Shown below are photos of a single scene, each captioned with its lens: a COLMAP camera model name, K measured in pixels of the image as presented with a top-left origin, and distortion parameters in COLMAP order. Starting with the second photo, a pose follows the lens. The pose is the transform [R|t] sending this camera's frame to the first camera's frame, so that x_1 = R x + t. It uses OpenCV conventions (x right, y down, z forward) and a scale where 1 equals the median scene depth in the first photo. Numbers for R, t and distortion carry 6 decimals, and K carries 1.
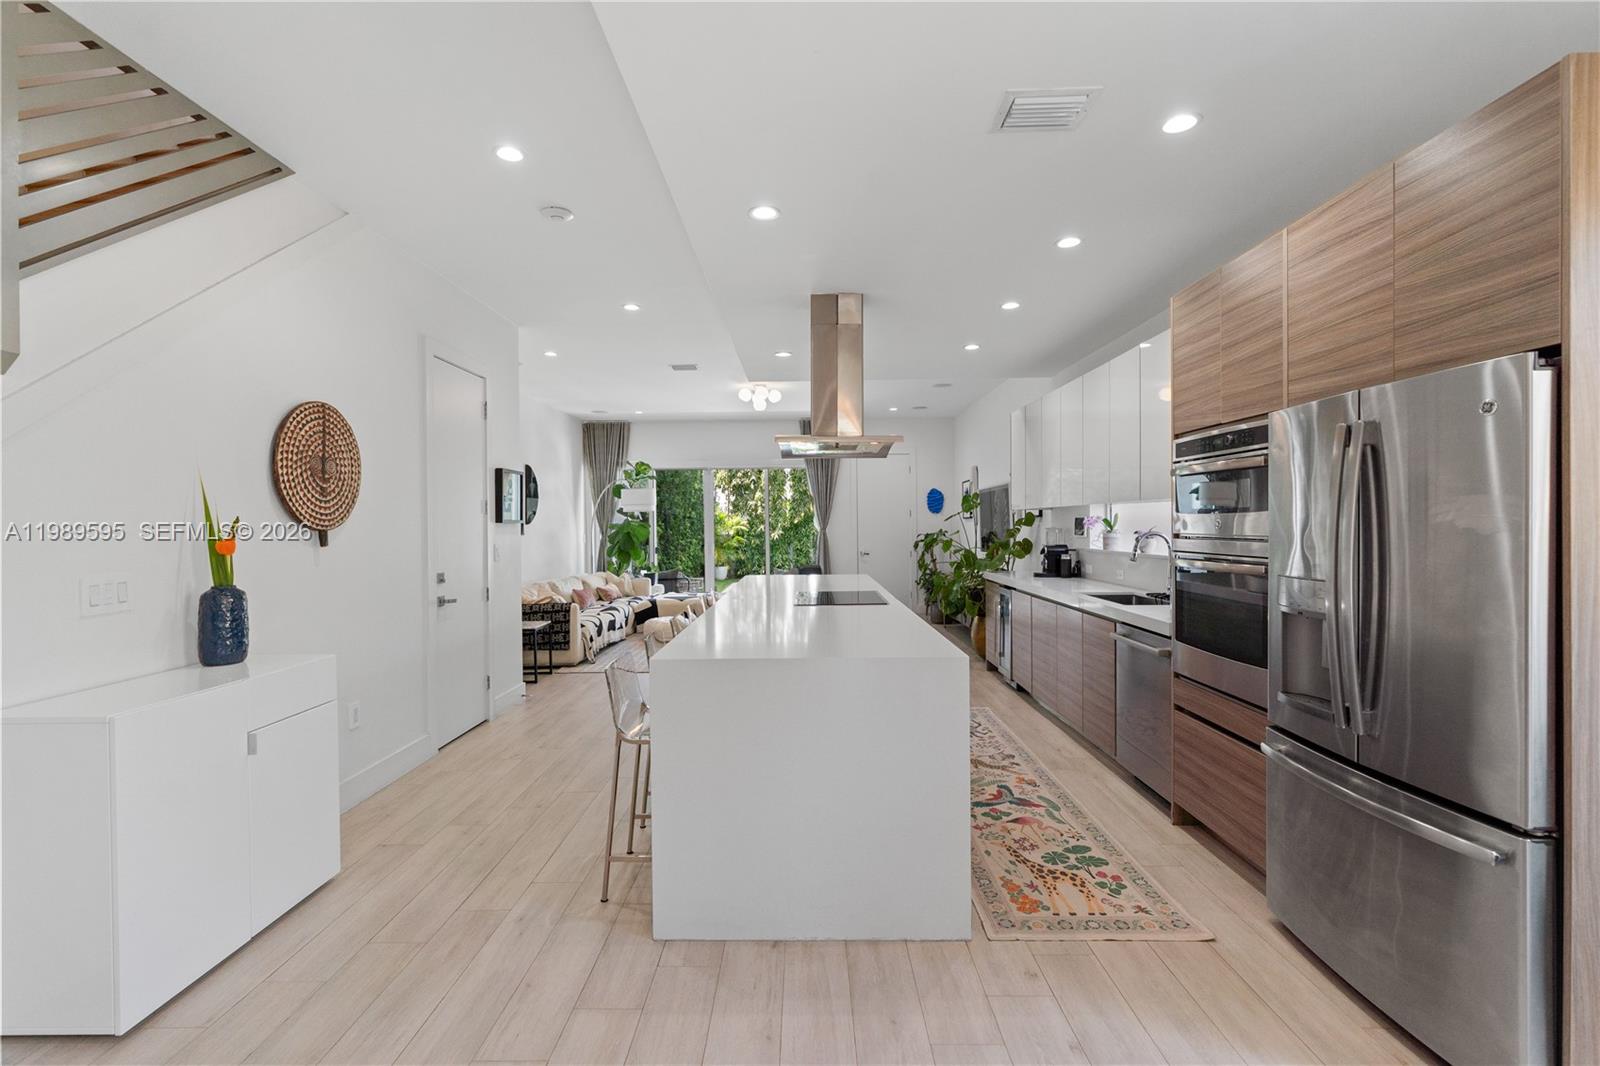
lens RADIAL K [[721.1, 0, 802.2], [0, 721.1, 529.8], [0, 0, 1]] dist [-0.010204, 0.000618]
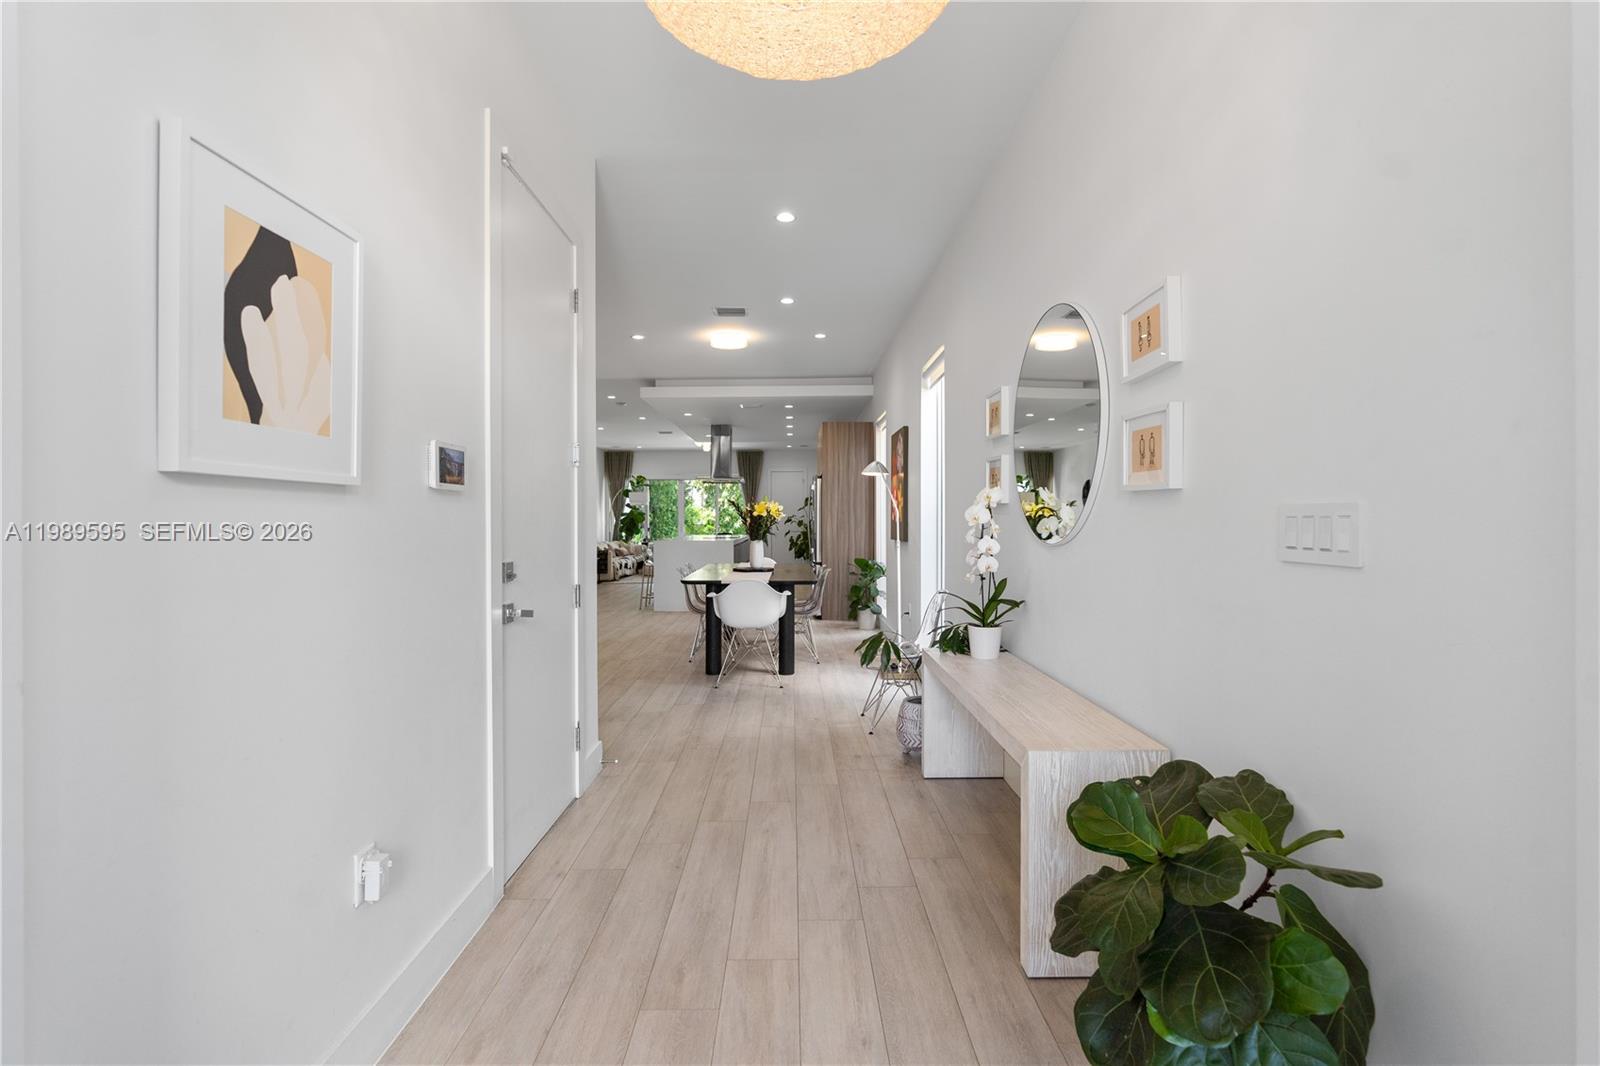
lens RADIAL K [[725.2, 0, 805.5], [0, 725.2, 507.2], [0, 0, 1]] dist [-0.009968, 0.003548]
pose [[0.999734, 0.004650, 0.022568, 0.185797], [-0.004048, 0.999638, -0.026613, 0.033281], [-0.022684, 0.026515, 0.999391, -1.049836]]
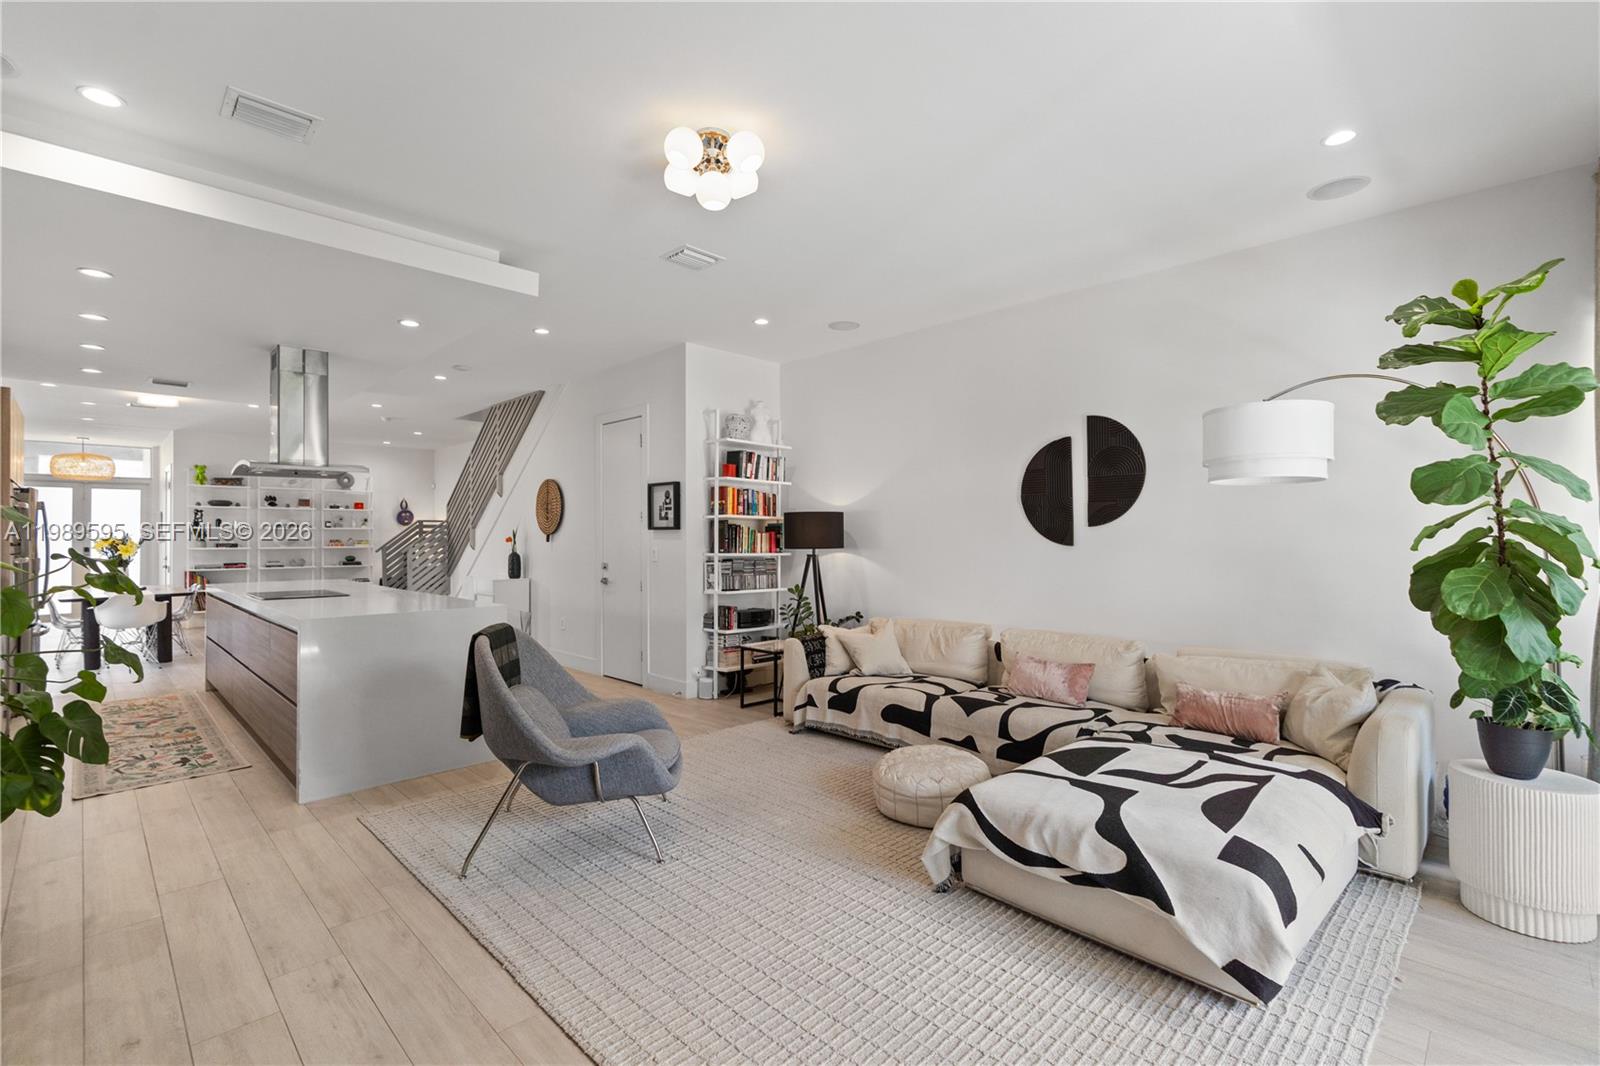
lens RADIAL K [[721.1, 0, 802.2], [0, 721.1, 529.8], [0, 0, 1]] dist [-0.010204, 0.000618]
pose [[-0.701764, 0.005575, -0.712388, 0.196283], [0.004147, 0.999984, 0.003740, -0.009935], [0.712397, -0.000330, -0.701776, 1.536263]]
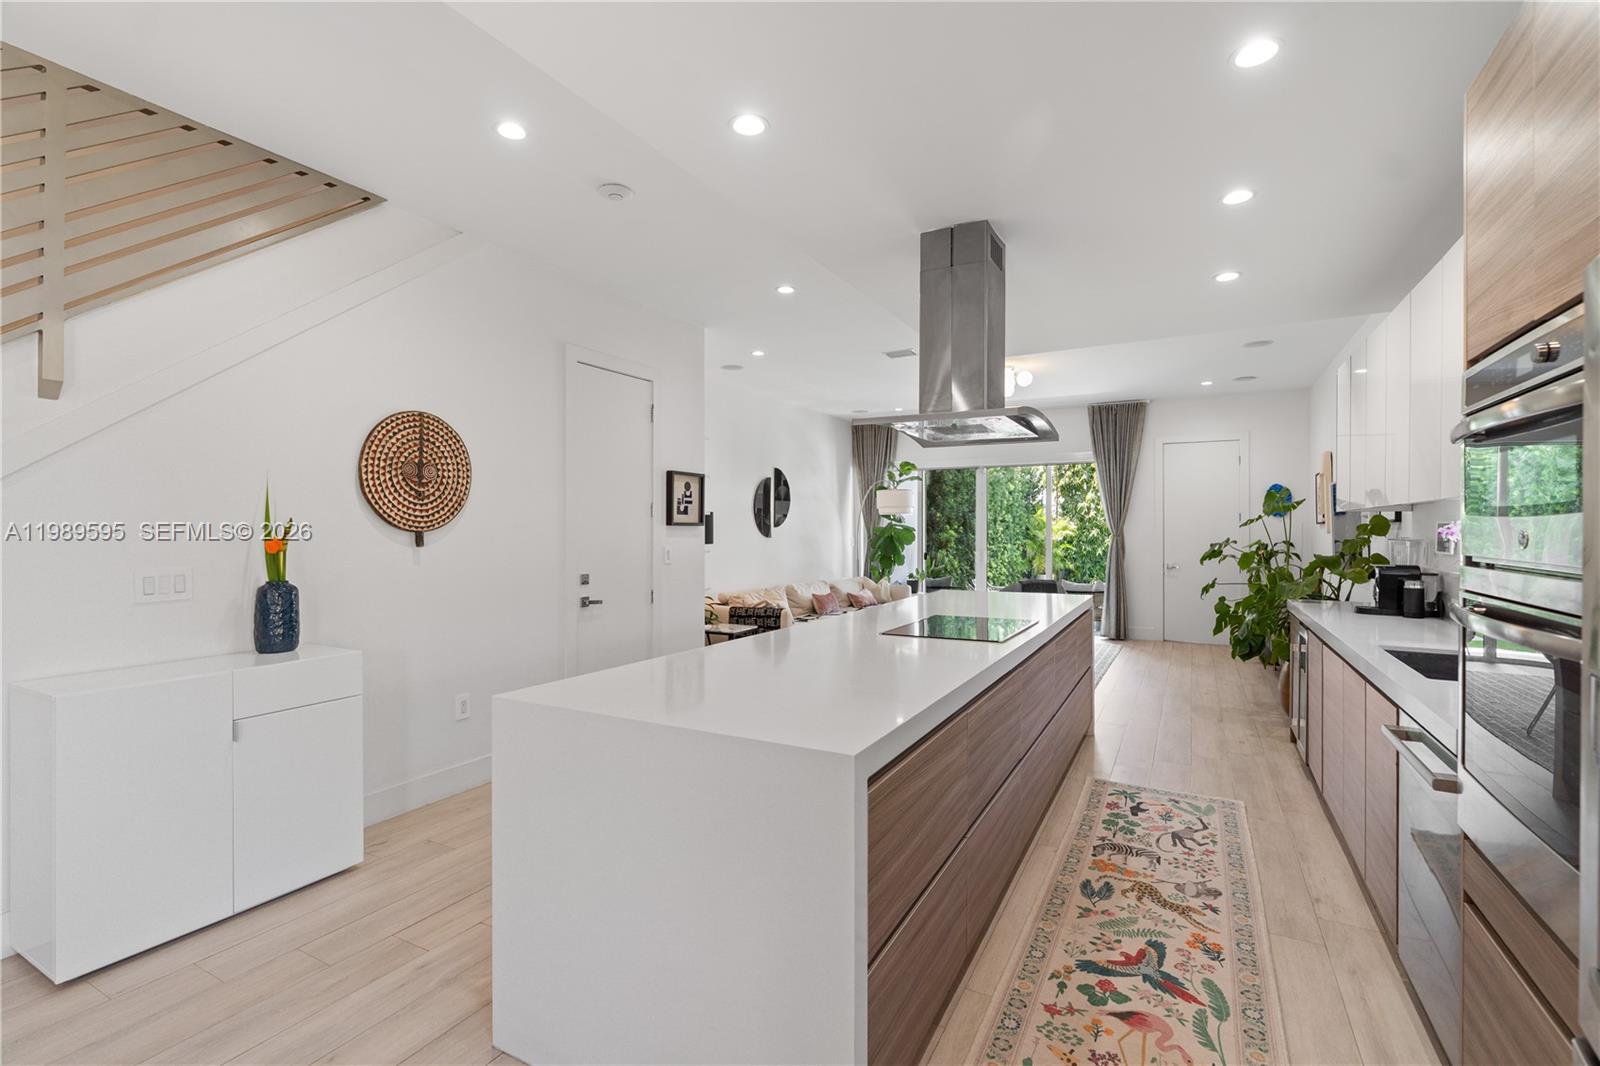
lens RADIAL K [[722.9, 0, 800.0], [0, 722.9, 533.0], [0, 0, 1]] dist [-0.003617, 0.000808]
pose [[0.879425, 0.010976, -0.475911, 0.163151], [-0.011259, 0.999934, 0.002257, -0.002748], [0.475904, 0.003374, 0.879491, 0.155683]]
